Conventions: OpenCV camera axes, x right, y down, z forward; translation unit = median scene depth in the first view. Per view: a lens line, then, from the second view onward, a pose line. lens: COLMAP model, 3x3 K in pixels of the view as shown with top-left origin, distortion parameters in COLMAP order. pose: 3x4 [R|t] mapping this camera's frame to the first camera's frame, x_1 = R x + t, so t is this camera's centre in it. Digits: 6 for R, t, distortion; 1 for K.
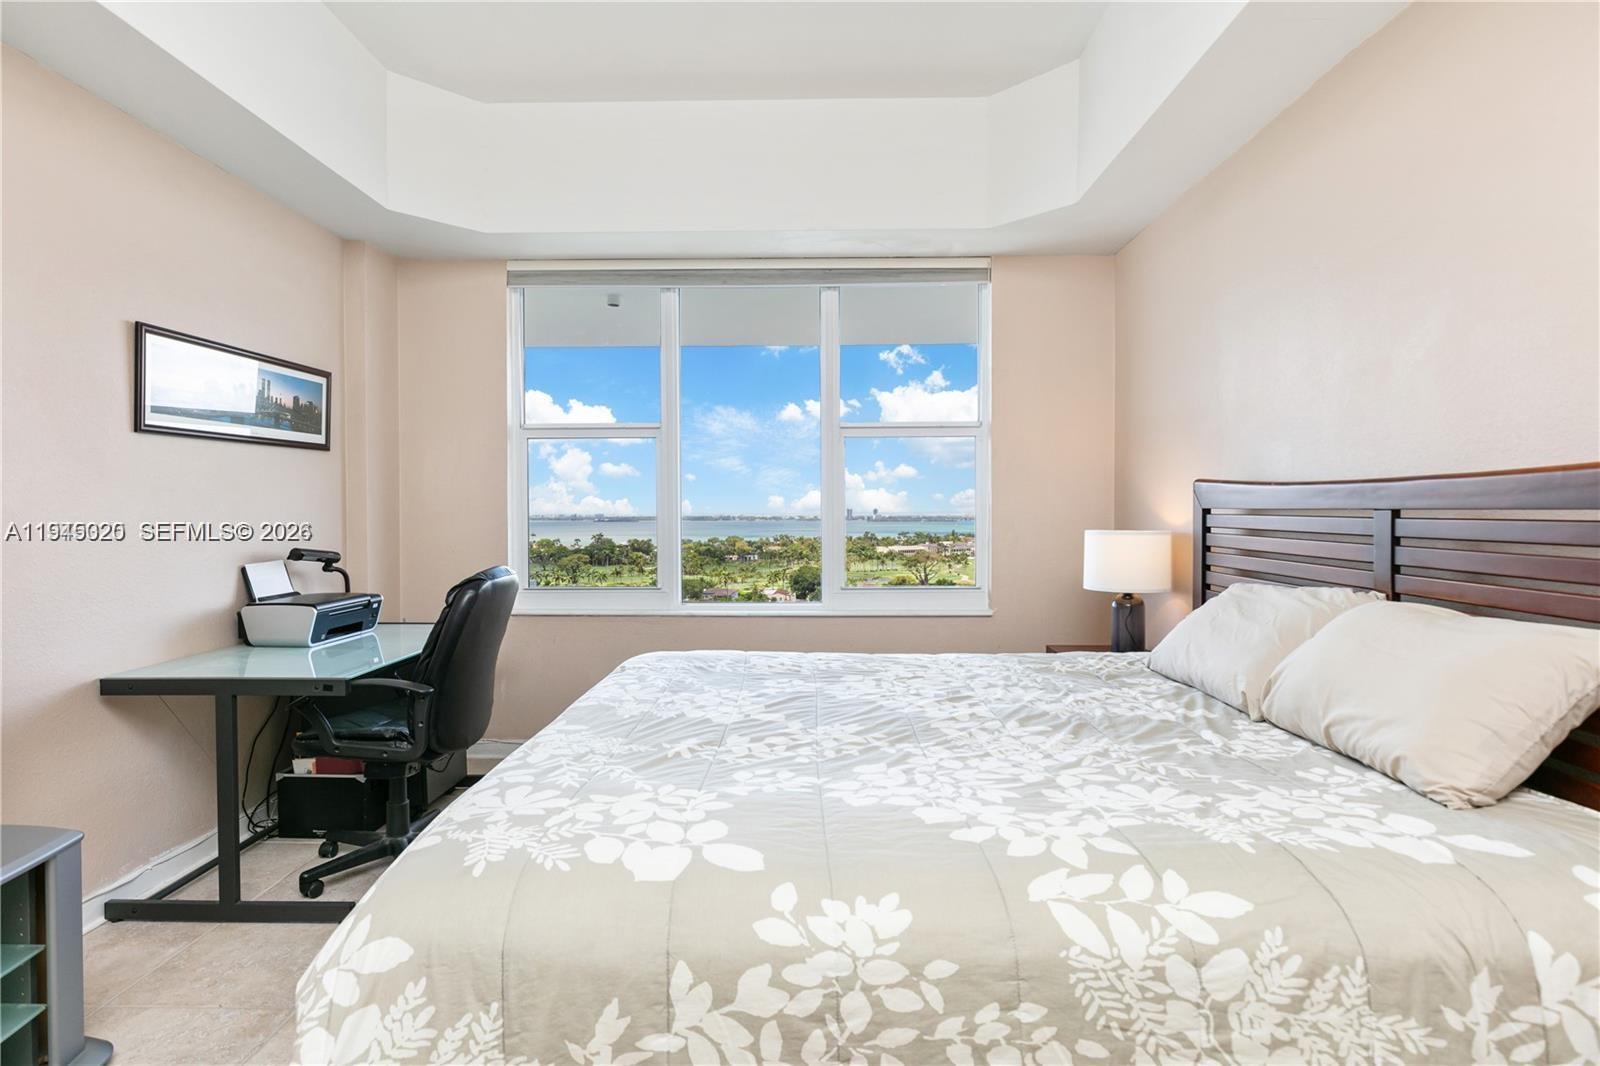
lens RADIAL K [[826.6, 0, 800.0], [0, 826.6, 533.0], [0, 0, 1]] dist [-0.004691, -0.000495]
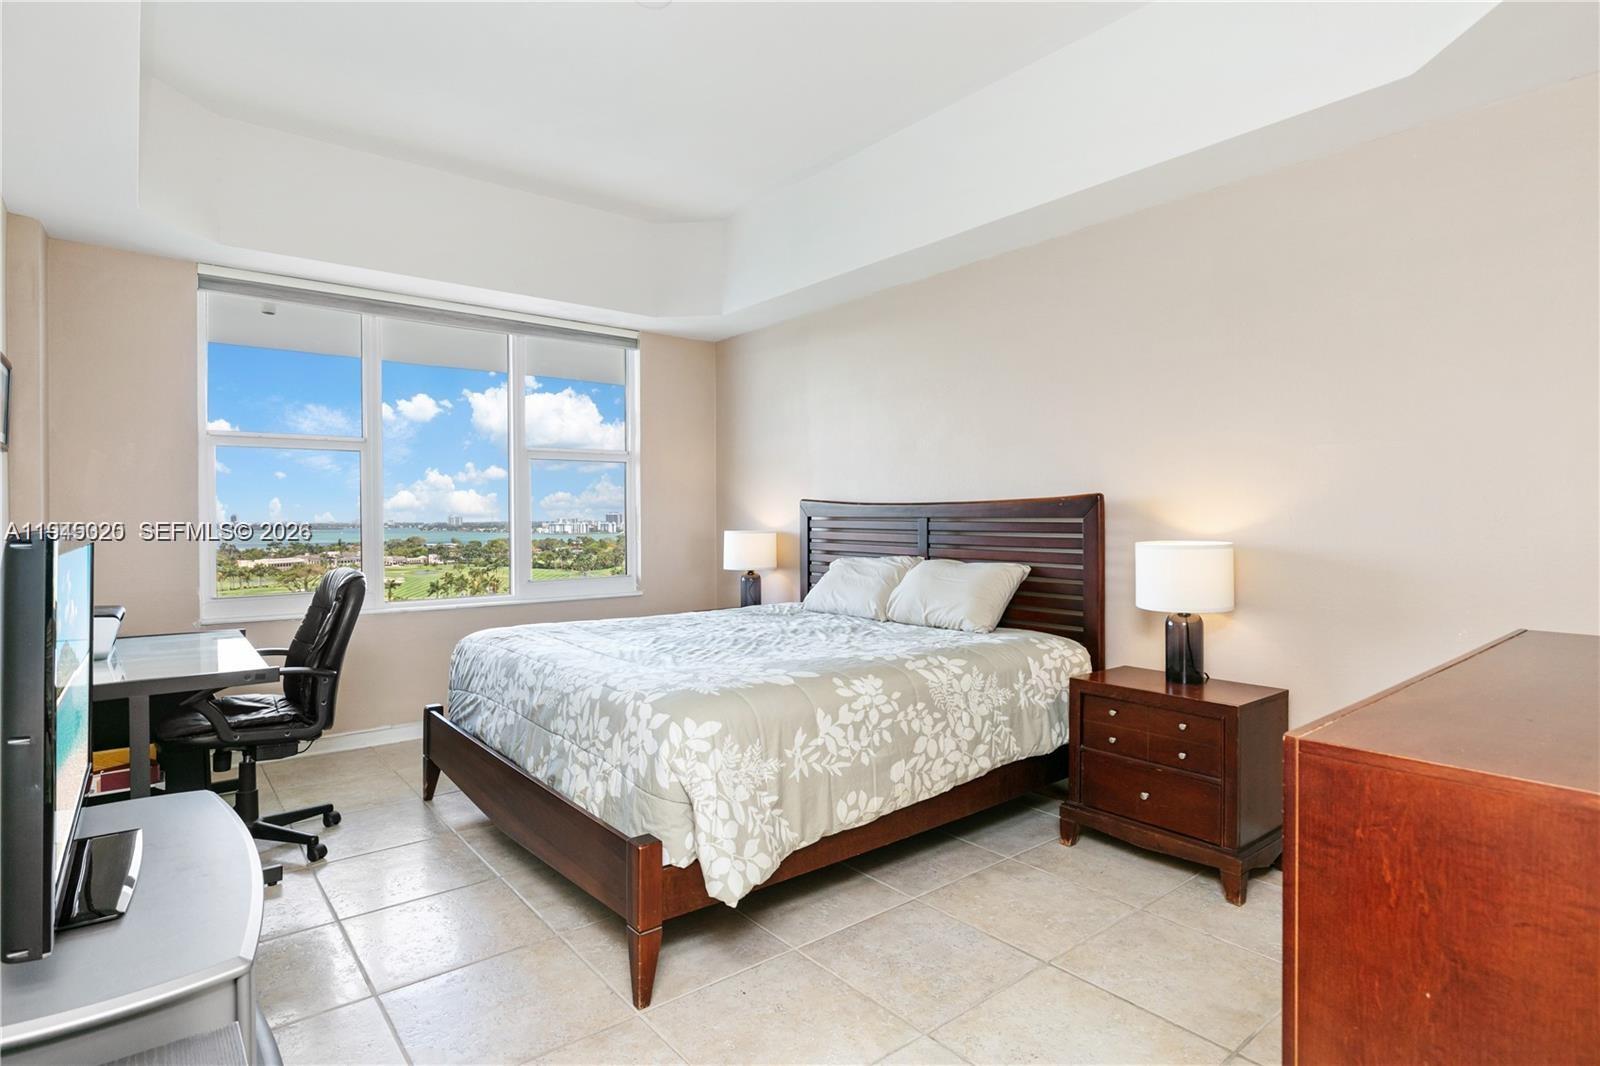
lens RADIAL K [[826.6, 0, 800.0], [0, 826.6, 533.0], [0, 0, 1]] dist [-0.004691, -0.000495]
pose [[0.763664, -0.012827, 0.645487, -0.448563], [0.017978, 0.999837, -0.001401, 0.004248], [-0.645364, 0.012675, 0.763770, -0.205966]]
